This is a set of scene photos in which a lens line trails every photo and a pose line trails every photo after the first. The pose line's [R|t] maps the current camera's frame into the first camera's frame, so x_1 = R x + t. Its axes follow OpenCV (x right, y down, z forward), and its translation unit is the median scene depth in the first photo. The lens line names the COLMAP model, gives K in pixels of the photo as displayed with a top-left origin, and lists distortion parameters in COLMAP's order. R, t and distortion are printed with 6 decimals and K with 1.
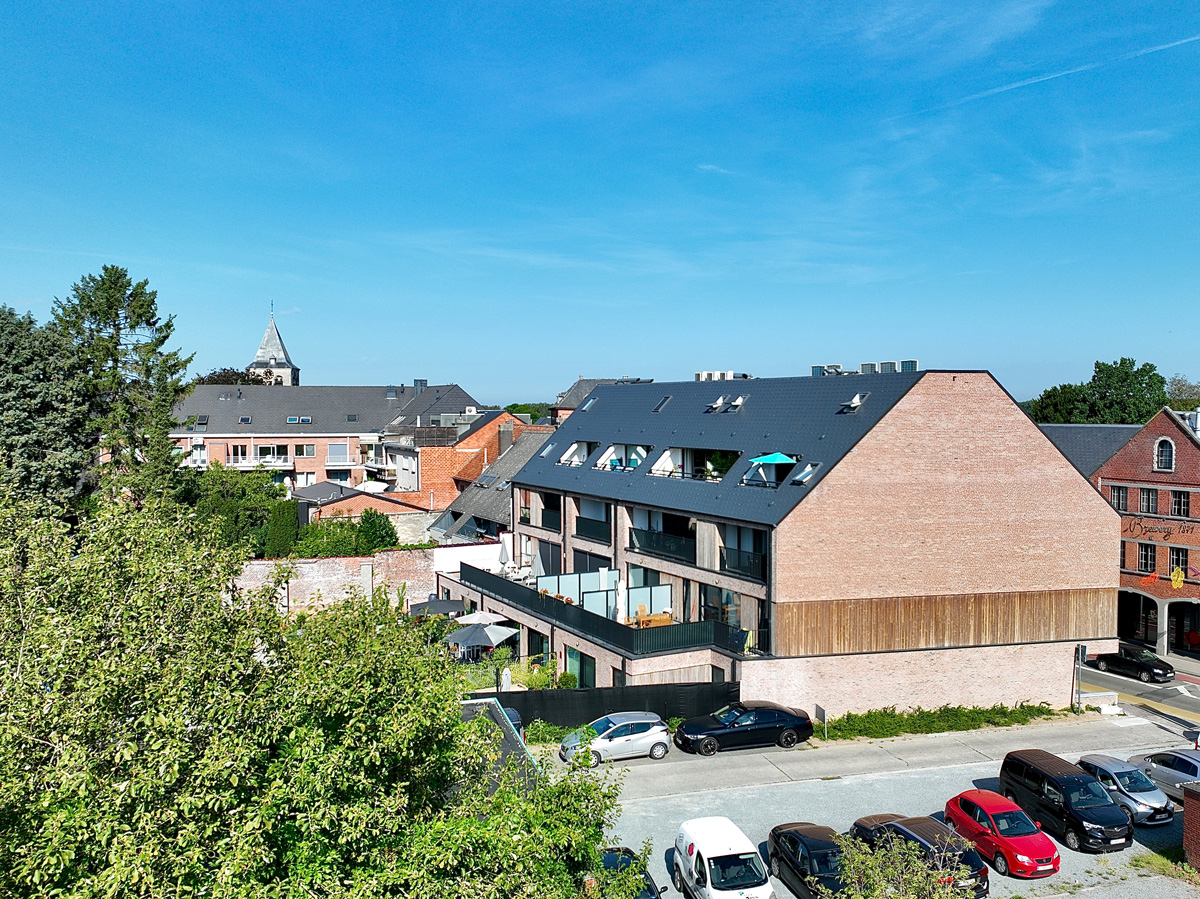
lens RADIAL K [[1114.2, 0, 677.4], [0, 1114.2, 452.2], [0, 0, 1]] dist [-0.023939, -0.014670]
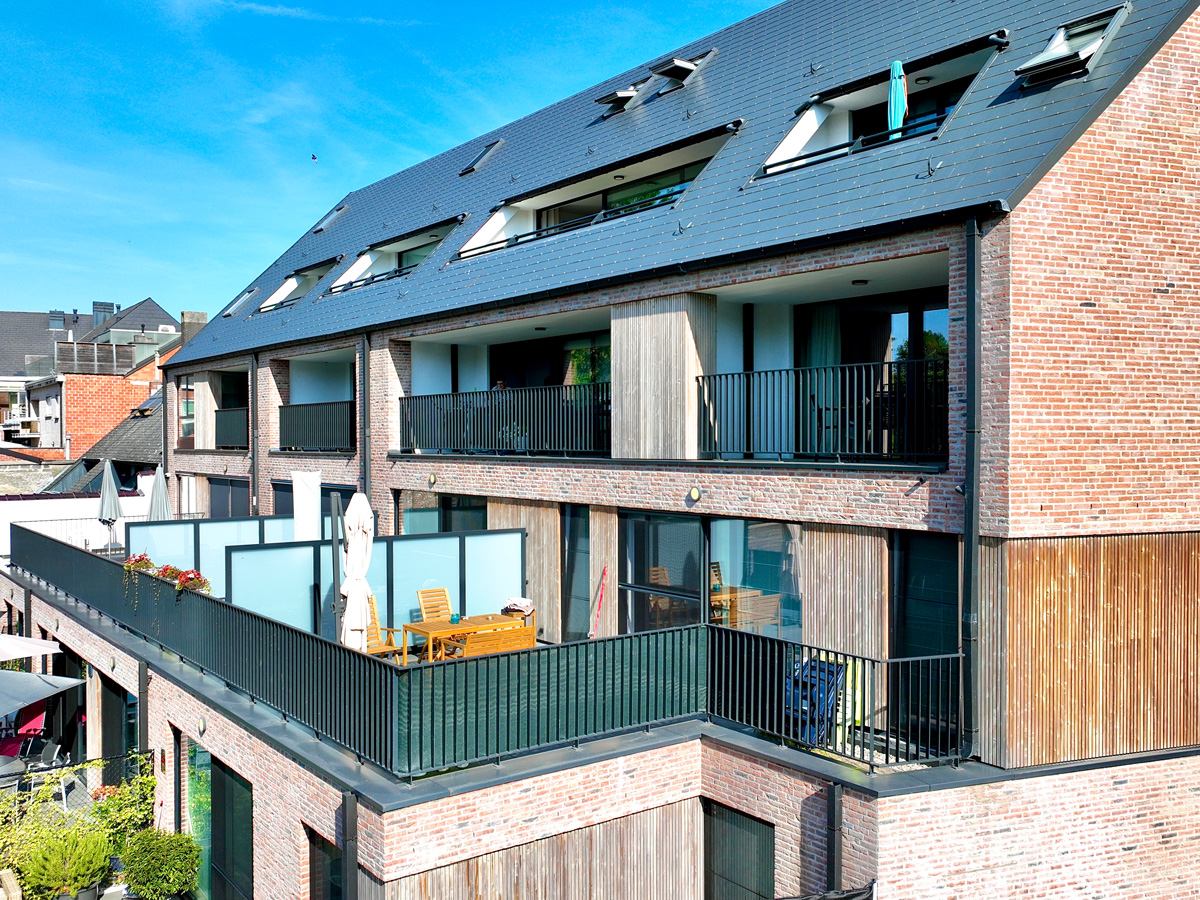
lens RADIAL K [[1075.8, 0, 612.0], [0, 1075.8, 464.5], [0, 0, 1]] dist [-0.018646, 0.037582]
pose [[0.992065, -0.003888, 0.125664, -0.021036], [0.007424, 0.999589, -0.027685, 0.117239], [-0.125505, 0.028398, 0.991686, 0.735289]]
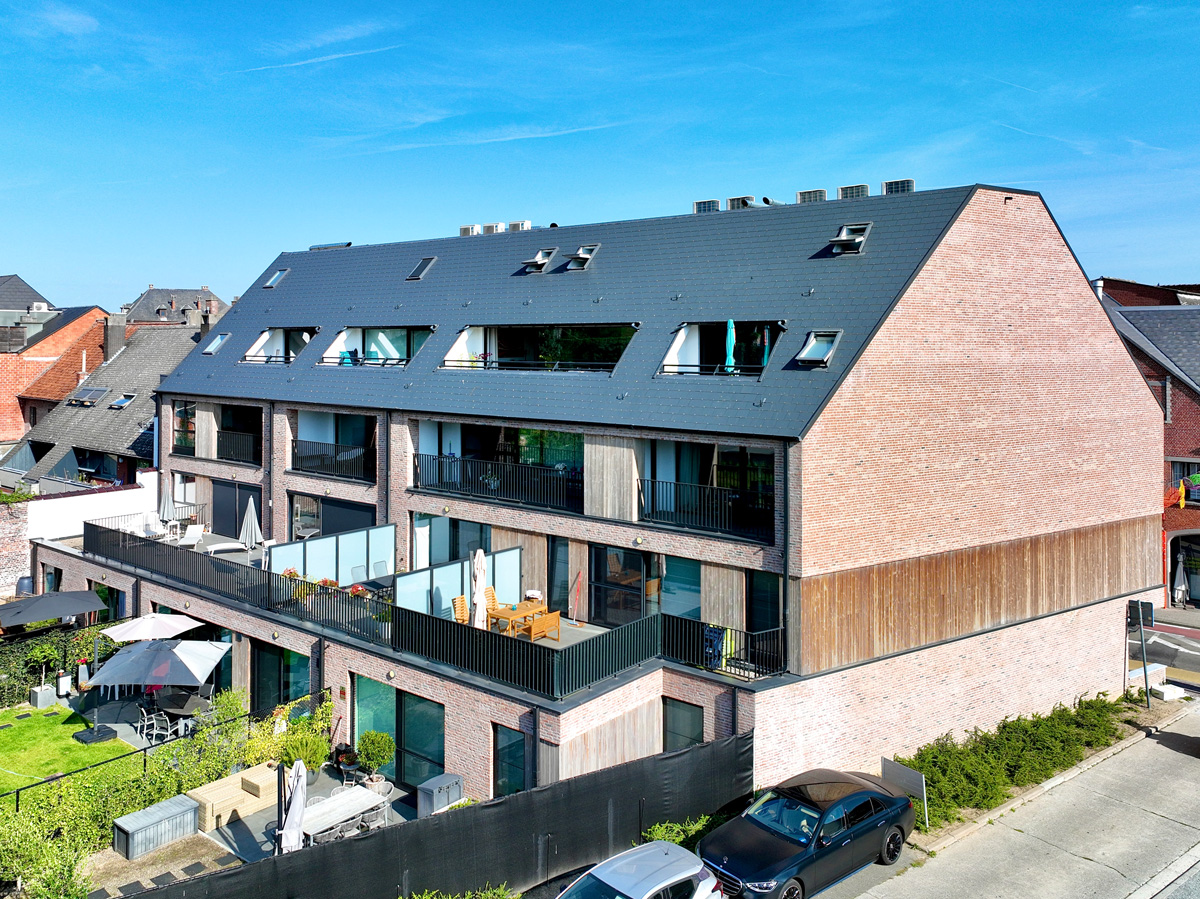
lens RADIAL K [[1004.8, 0, 536.5], [0, 1004.8, 321.7], [0, 0, 1]] dist [-0.001828, -0.022014]
pose [[0.943602, 0.006858, 0.331011, -0.190771], [0.013272, 0.998198, -0.058515, 0.032531], [-0.330815, 0.059608, 0.941811, 0.527003]]
